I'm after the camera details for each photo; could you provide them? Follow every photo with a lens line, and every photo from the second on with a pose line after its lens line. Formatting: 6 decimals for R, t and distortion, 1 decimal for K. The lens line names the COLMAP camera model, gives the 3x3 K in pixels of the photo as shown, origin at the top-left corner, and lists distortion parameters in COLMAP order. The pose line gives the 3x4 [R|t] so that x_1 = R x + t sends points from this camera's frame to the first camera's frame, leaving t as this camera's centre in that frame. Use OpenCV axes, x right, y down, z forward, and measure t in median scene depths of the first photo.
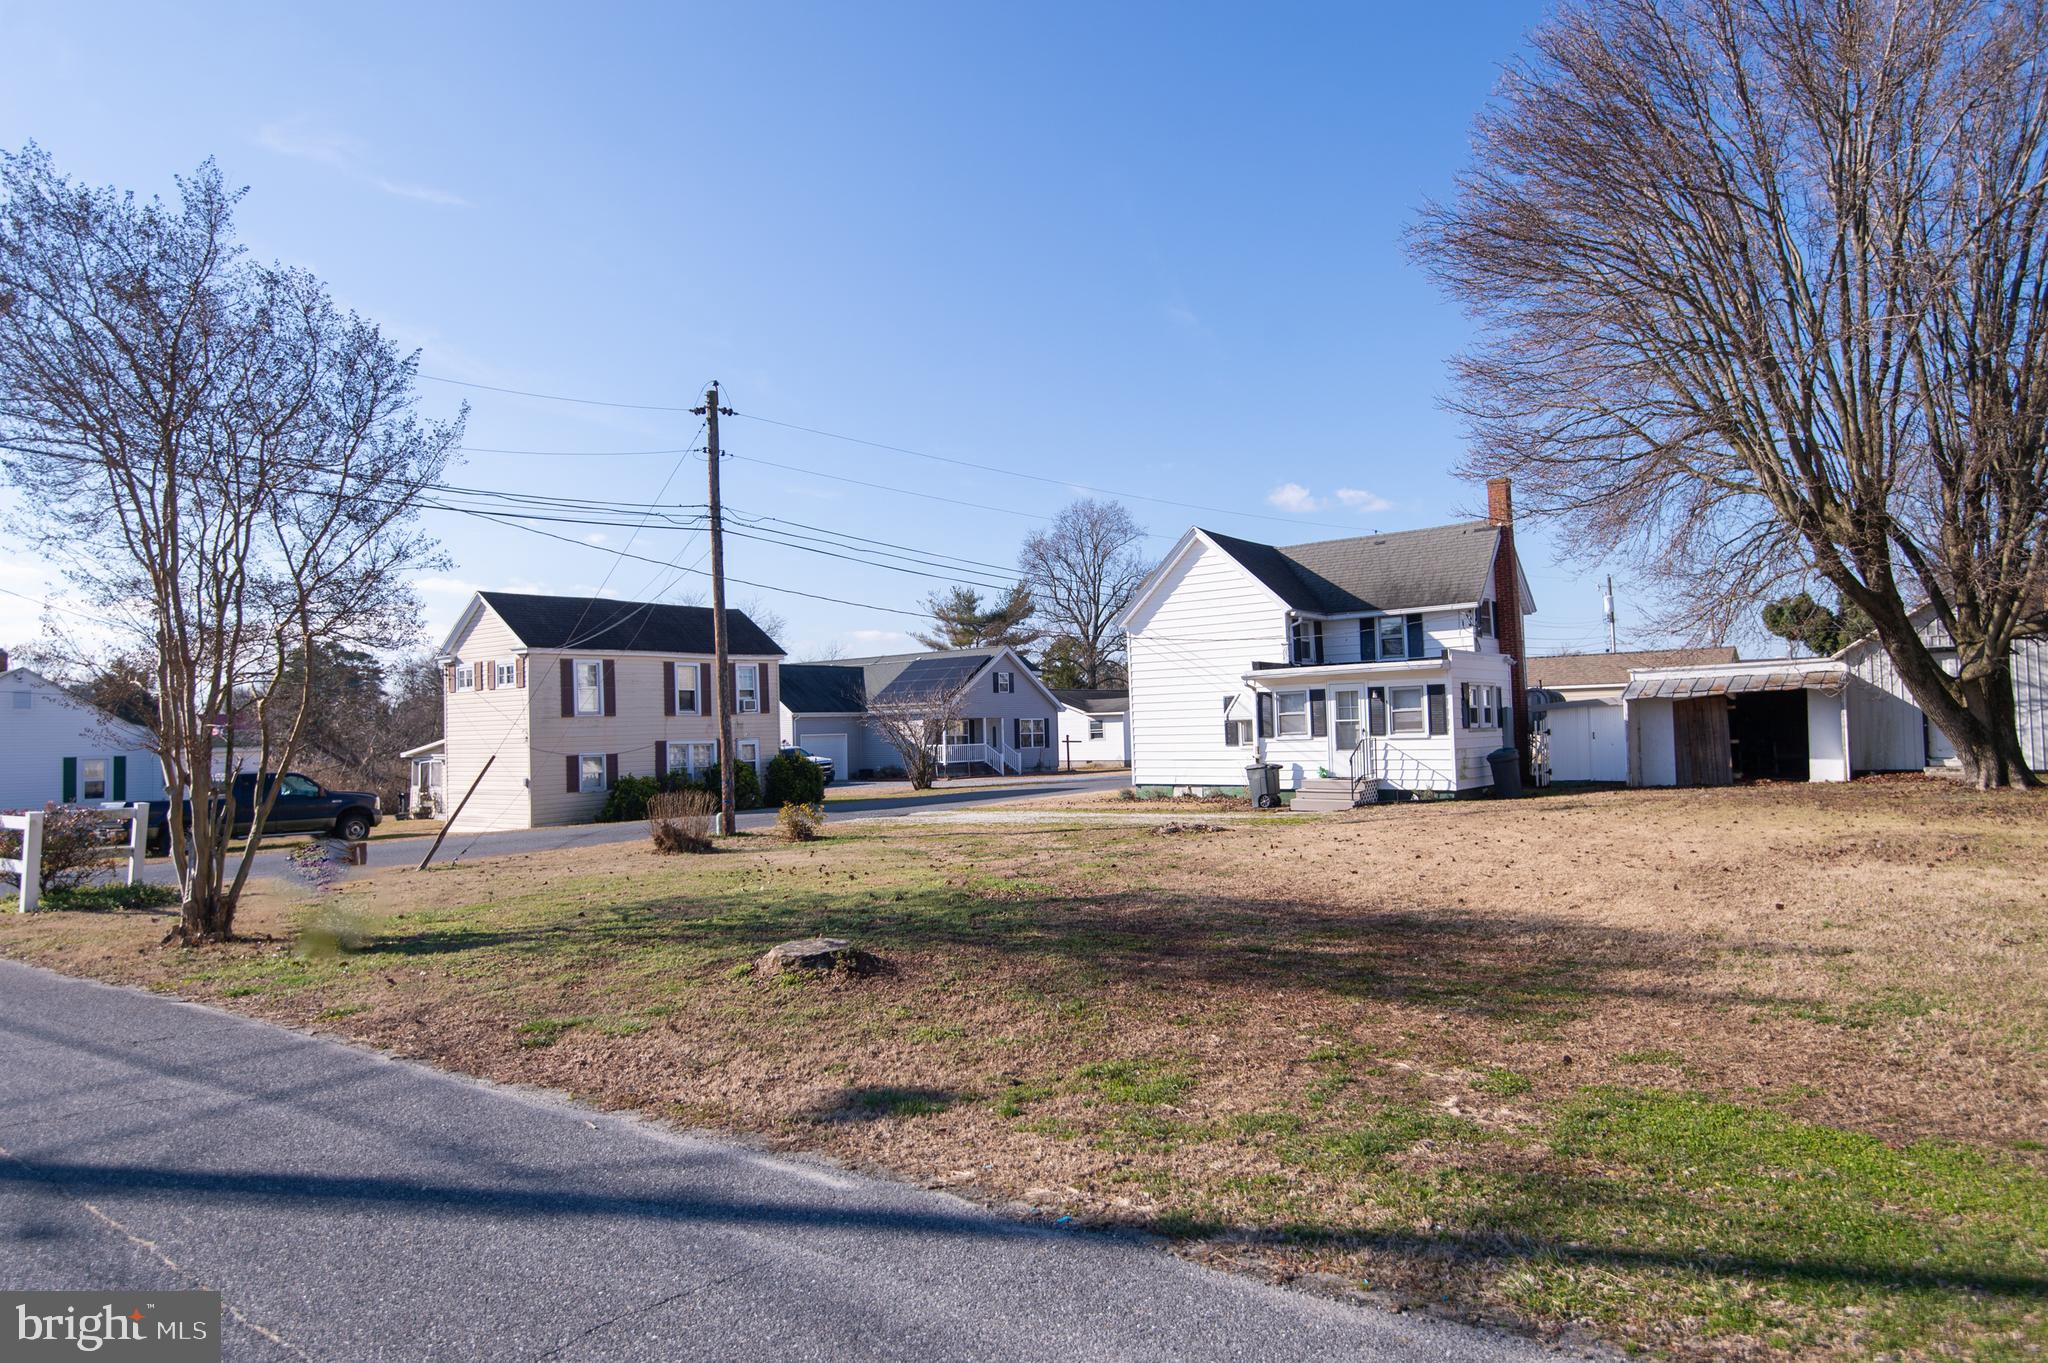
lens RADIAL K [[1225.1, 0, 1008.0], [0, 1225.1, 688.7], [0, 0, 1]] dist [0.001283, -0.000108]
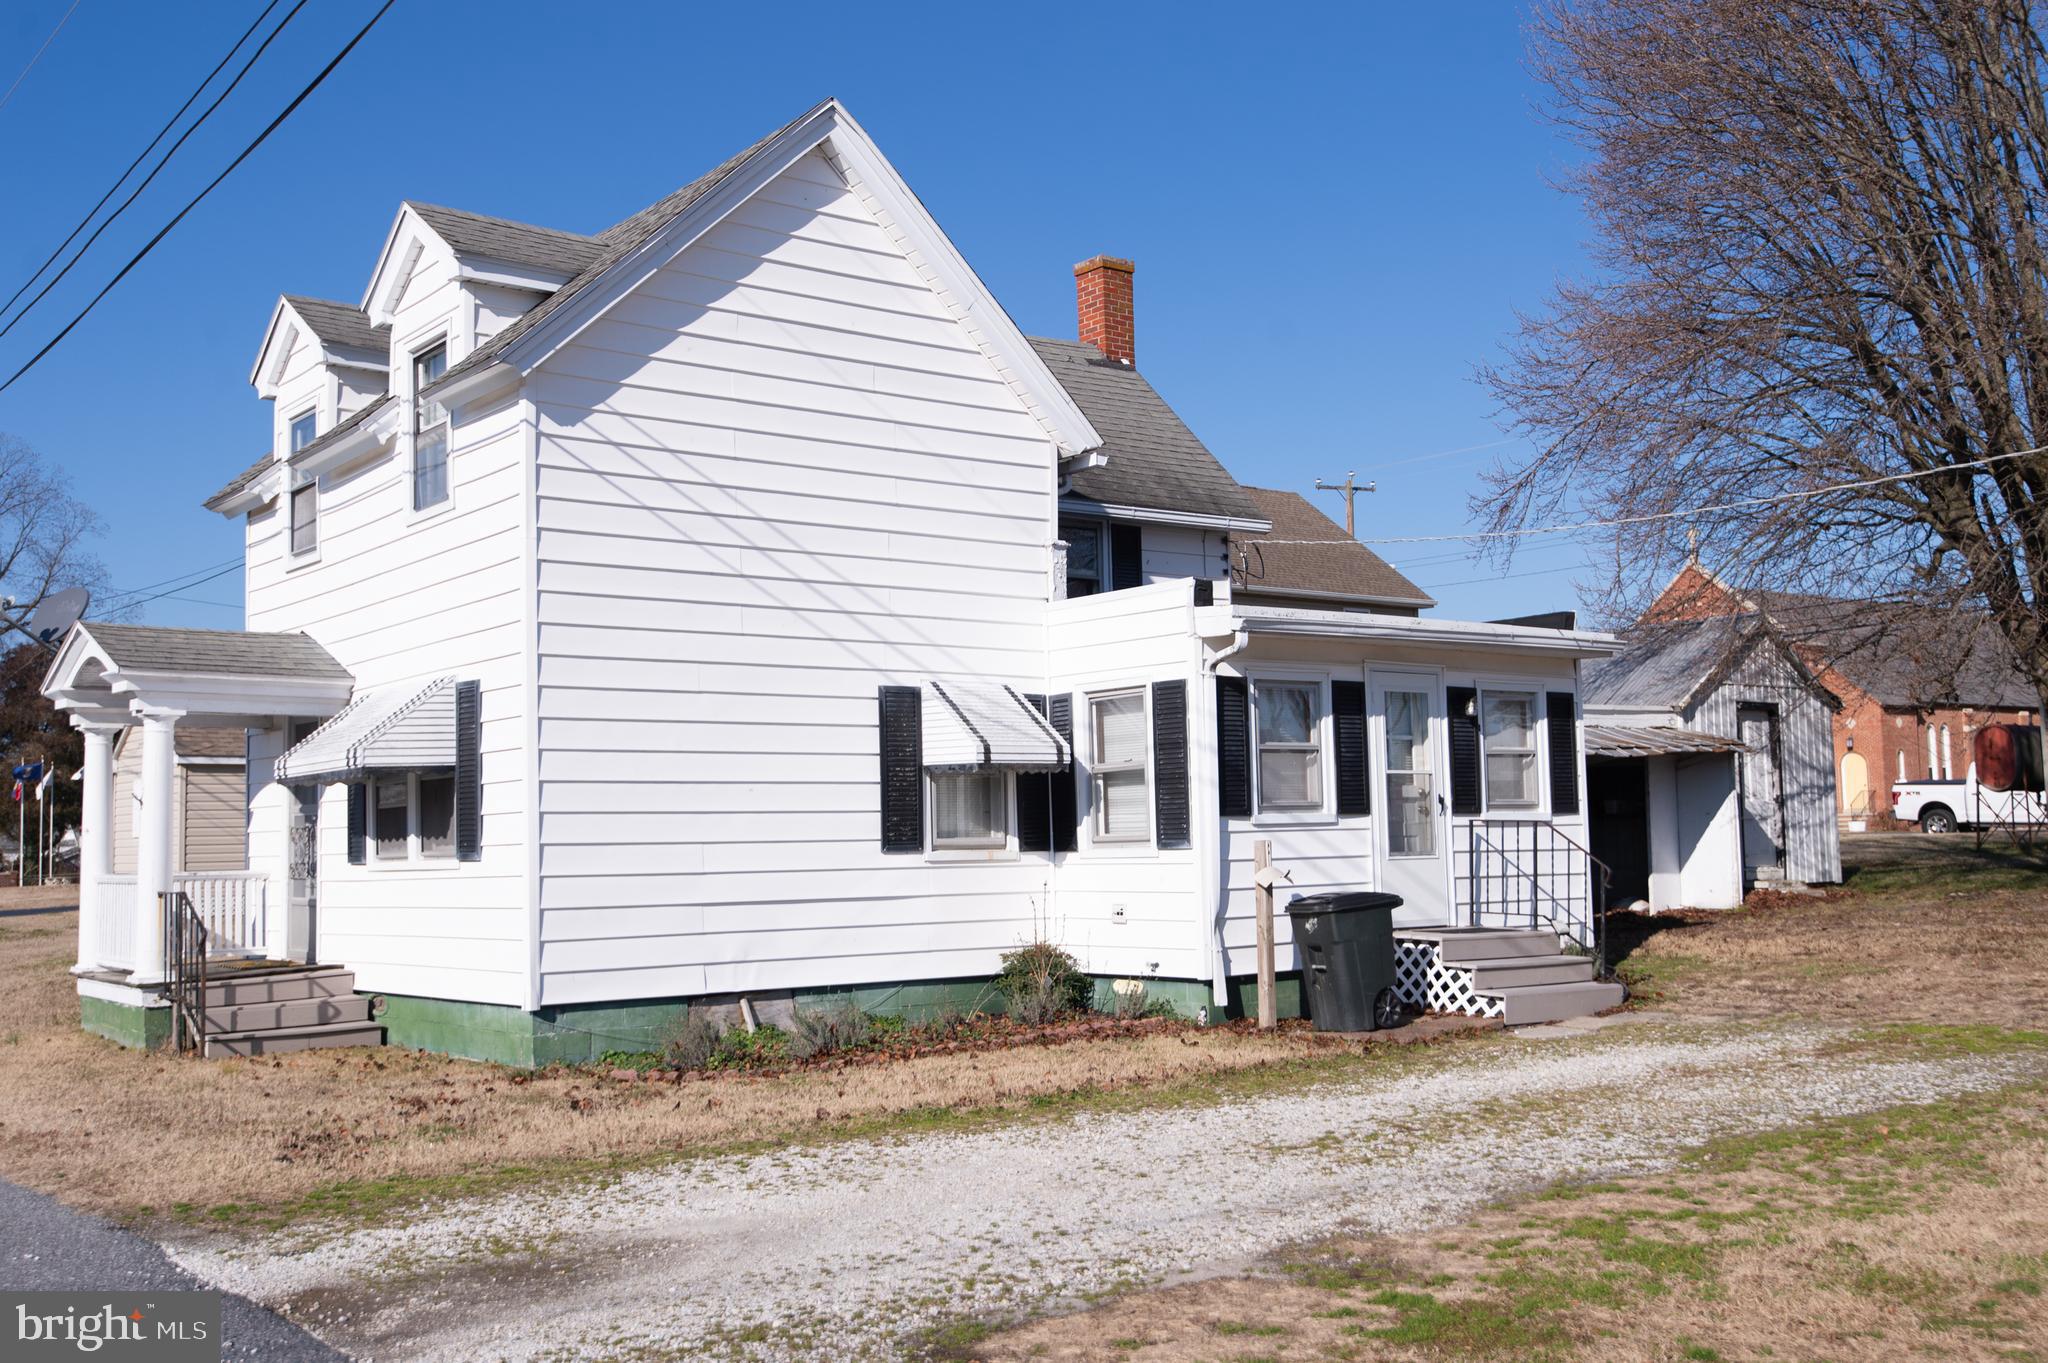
lens RADIAL K [[2000.2, 0, 1024.0], [0, 2000.2, 681.5], [0, 0, 1]] dist [0.038007, -0.008892]
pose [[0.214278, 0.099578, 0.971684, -0.334996], [-0.019814, 0.995028, -0.097601, 0.059587], [-0.976572, 0.001661, 0.215186, 0.978965]]
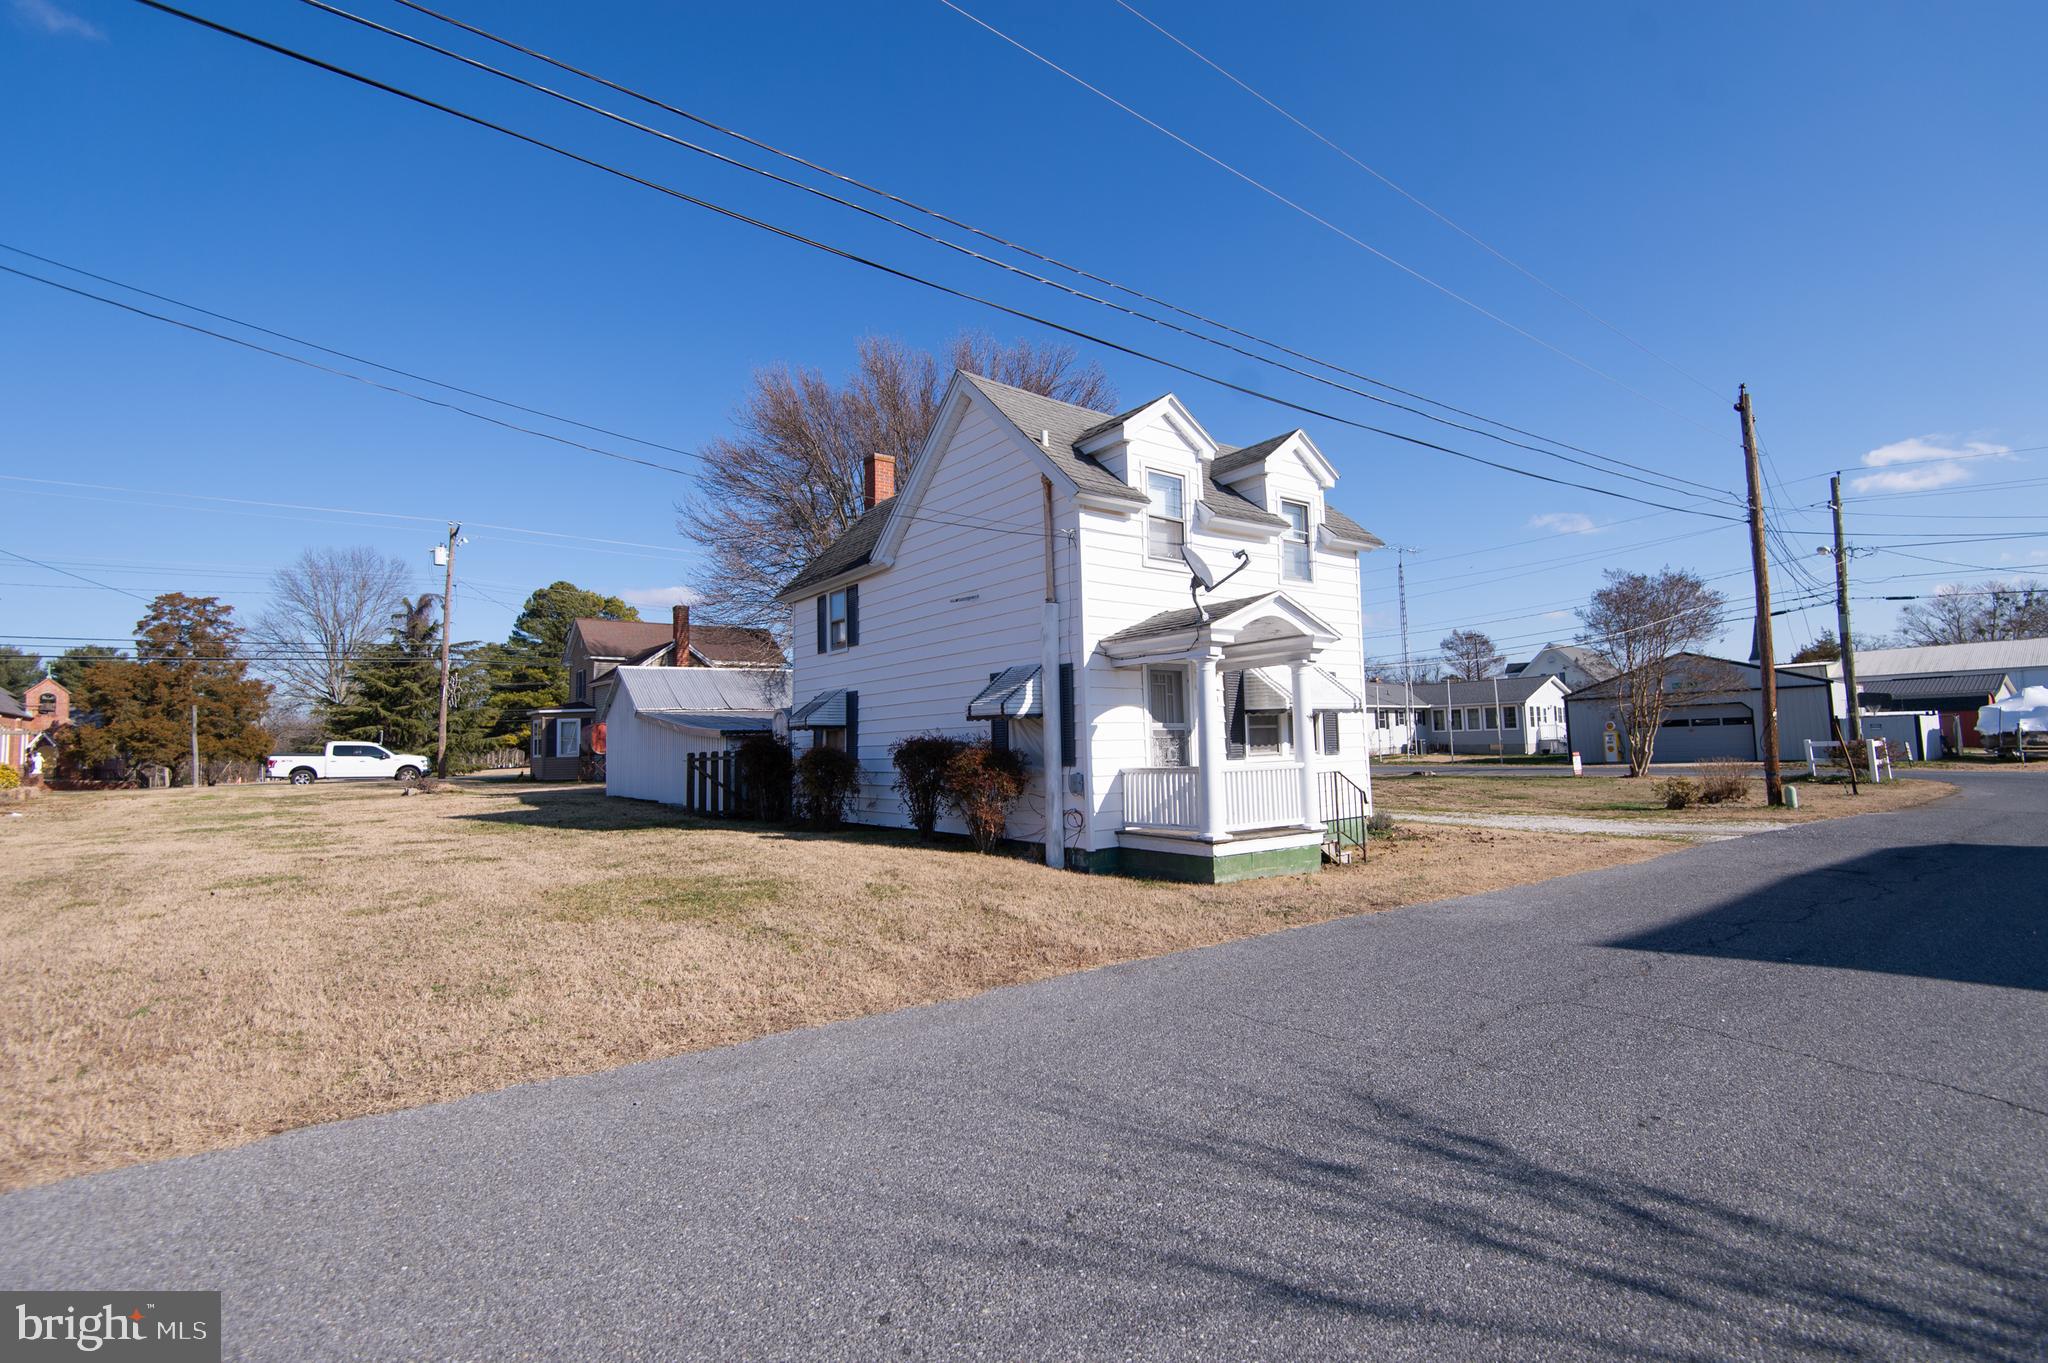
lens RADIAL K [[880.2, 0, 1024.0], [0, 880.2, 681.5], [0, 0, 1]] dist [0.002210, -0.022026]
pose [[-0.978011, 0.067037, 0.197485, 0.212395], [0.045178, 0.992546, -0.113187, 0.065686], [-0.203601, -0.101776, -0.973750, 1.756792]]
